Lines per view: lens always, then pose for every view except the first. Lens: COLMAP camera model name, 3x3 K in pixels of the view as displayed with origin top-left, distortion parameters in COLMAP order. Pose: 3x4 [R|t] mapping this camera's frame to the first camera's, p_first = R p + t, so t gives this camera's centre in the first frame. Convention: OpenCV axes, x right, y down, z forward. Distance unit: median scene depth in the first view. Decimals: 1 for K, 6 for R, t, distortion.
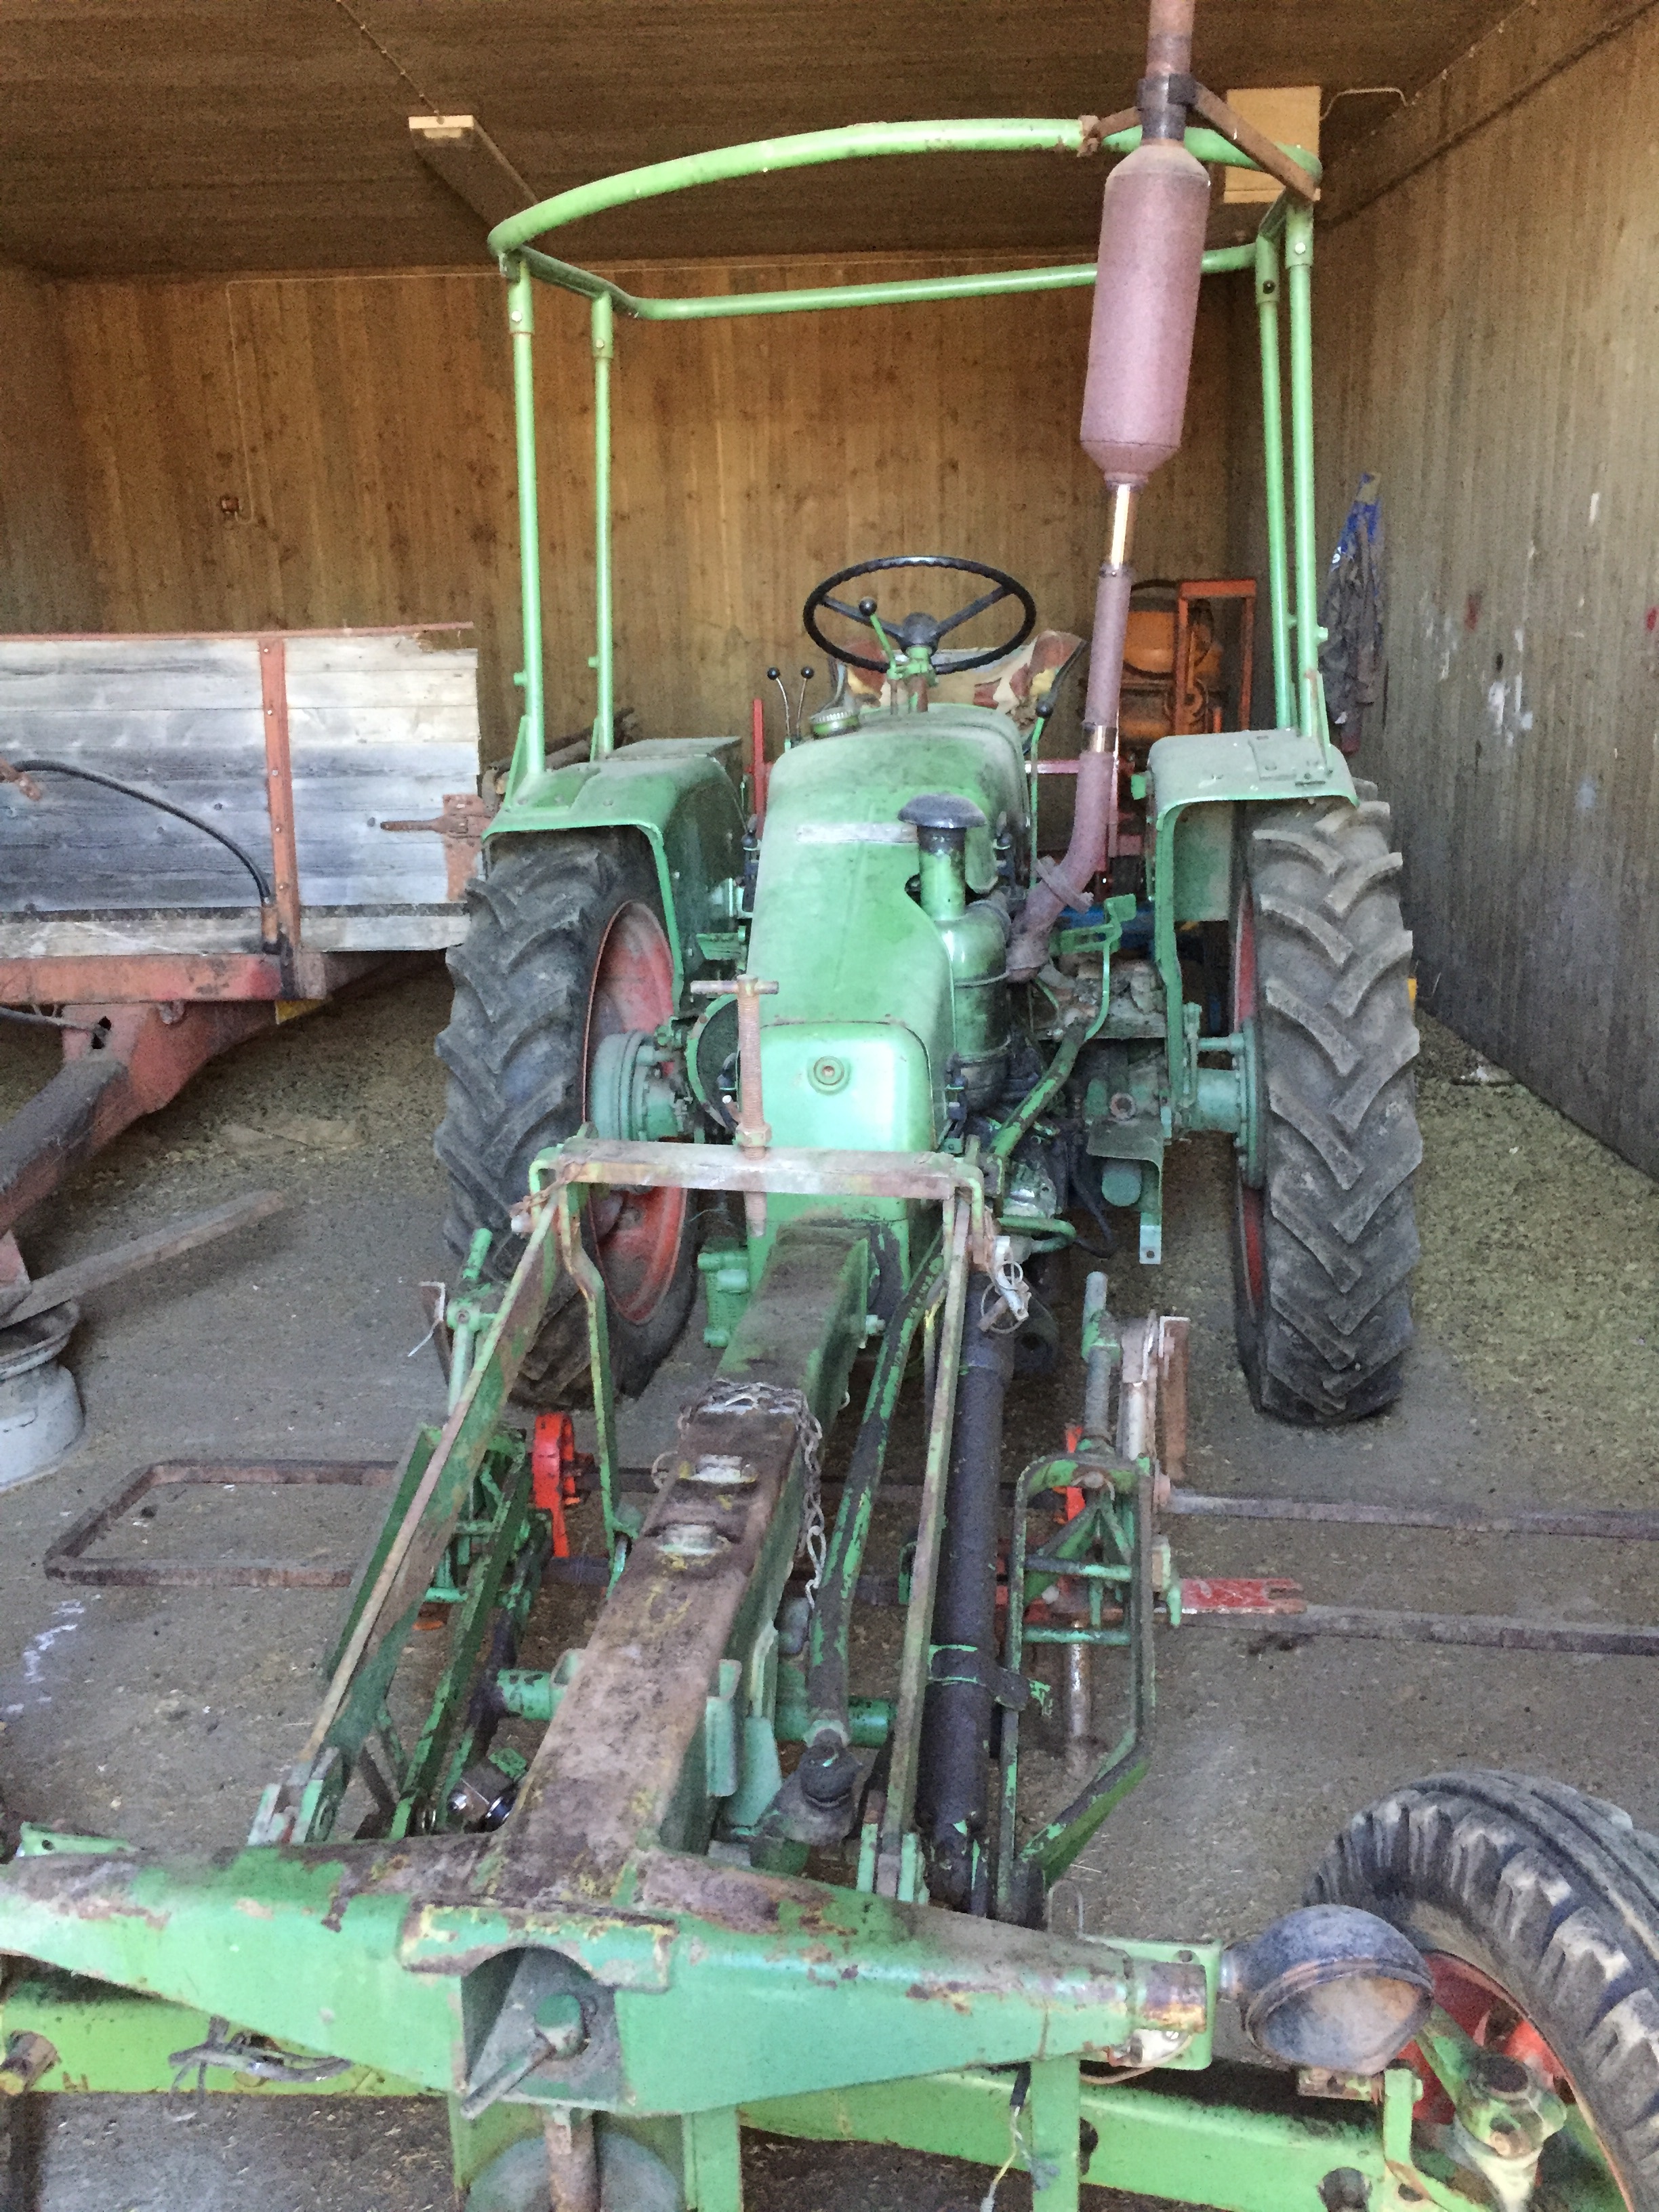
lens RADIAL K [[1905.6, 0, 829.5], [0, 1905.6, 1106.0], [0, 0, 1]] dist [0.095427, -0.123973]
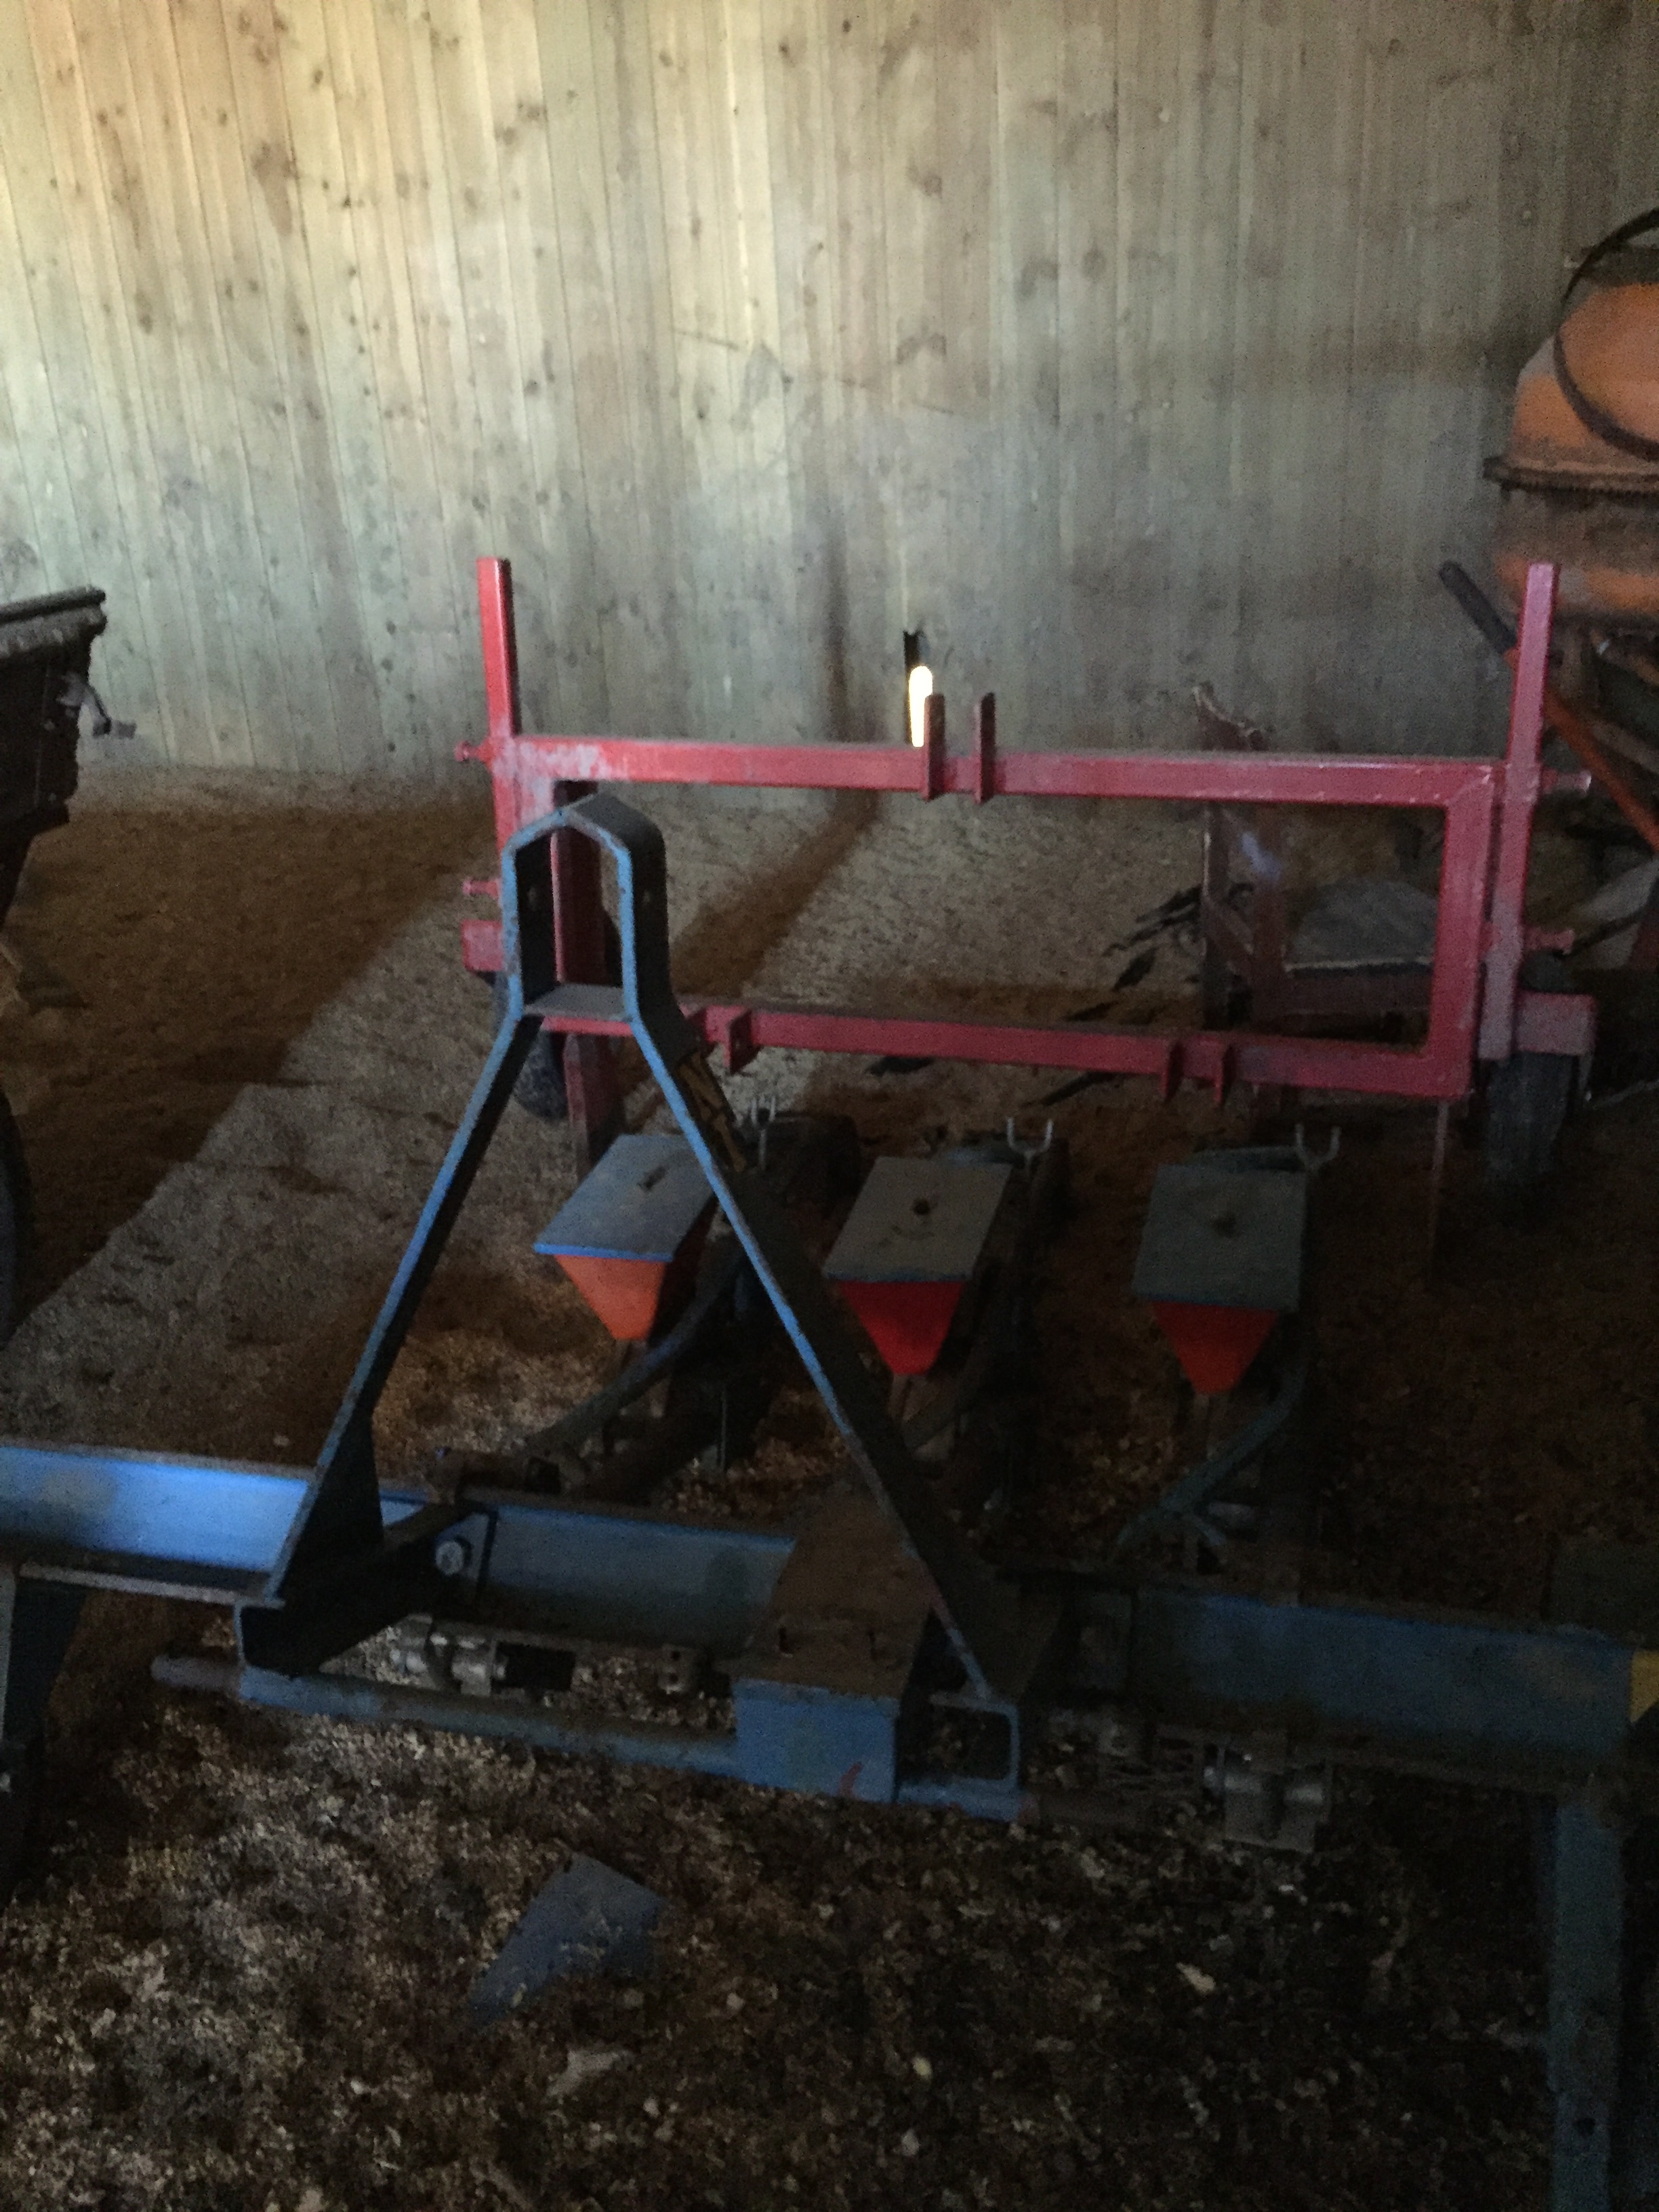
lens RADIAL K [[1896.8, 0, 829.5], [0, 1896.8, 1106.0], [0, 0, 1]] dist [0.079633, -0.116368]
pose [[0.974009, 0.066215, -0.216615, 0.191204], [-0.037585, 0.990307, 0.133716, -0.281822], [0.223370, -0.122100, 0.967056, 1.153601]]
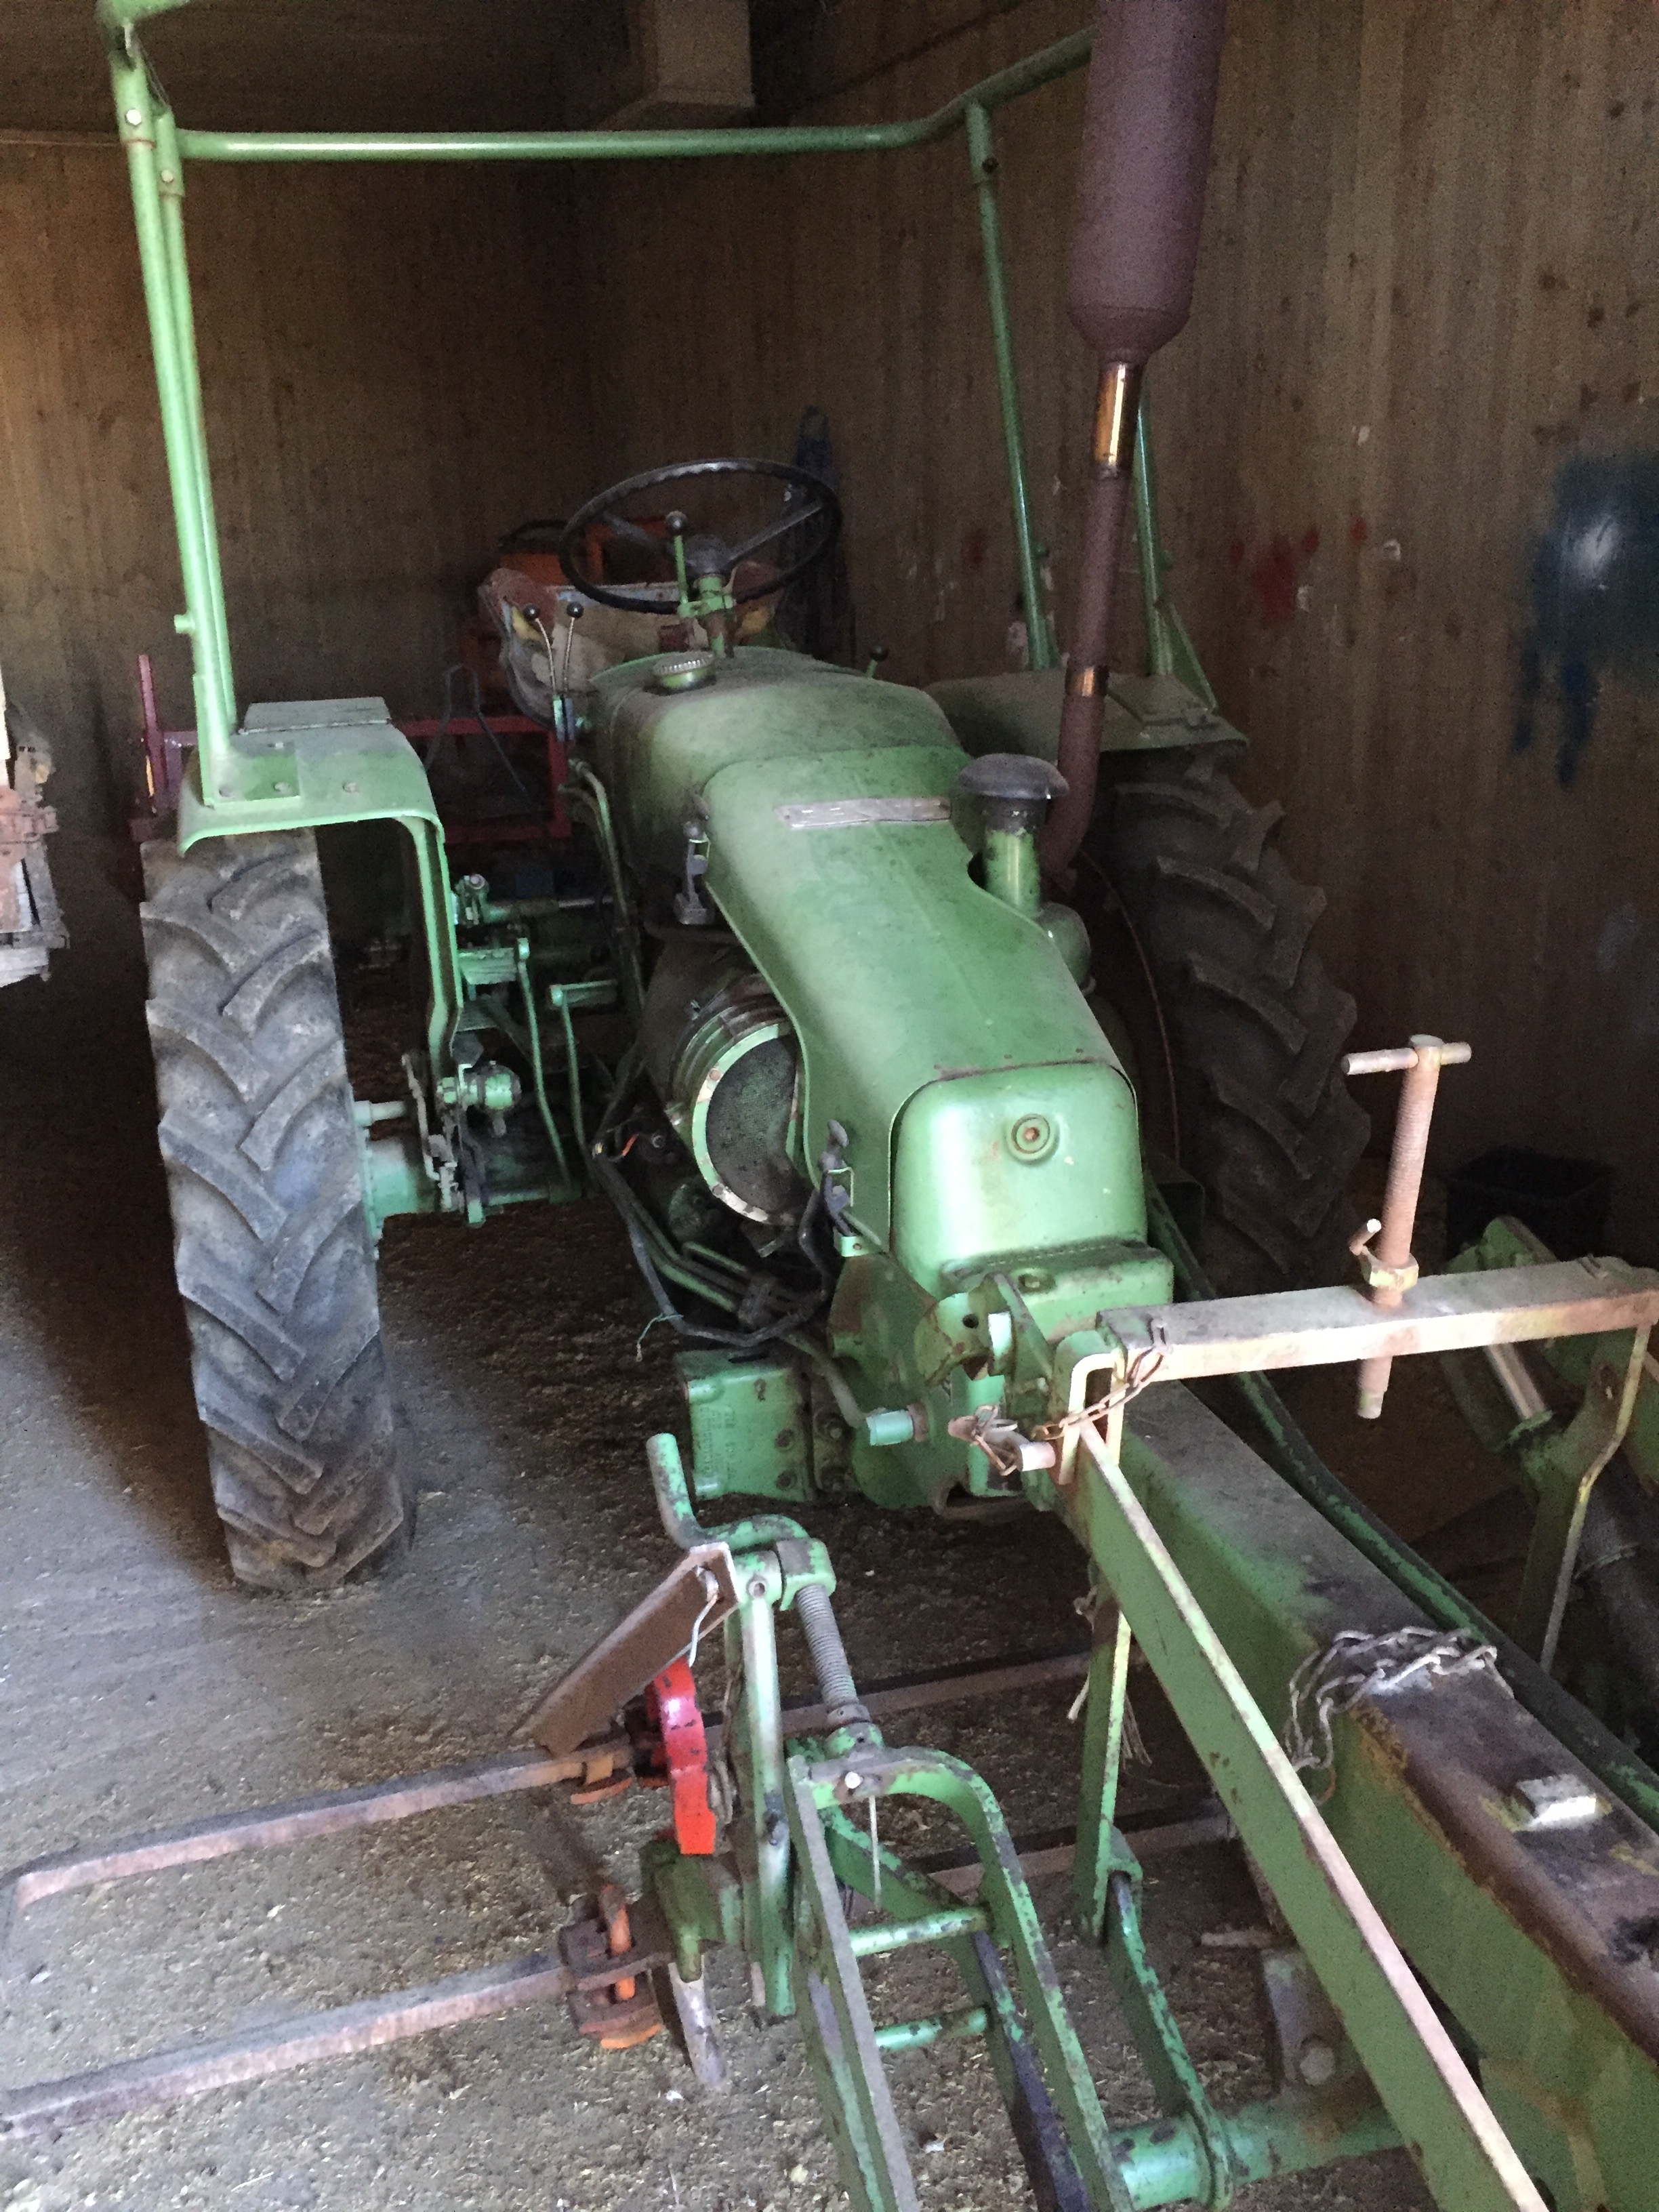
lens RADIAL K [[1905.6, 0, 829.5], [0, 1905.6, 1106.0], [0, 0, 1]] dist [0.095427, -0.123973]
pose [[0.914759, -0.115598, 0.387110, -0.197603], [0.106946, 0.993295, 0.043899, -0.038636], [-0.389589, 0.001242, 0.920988, 0.189092]]
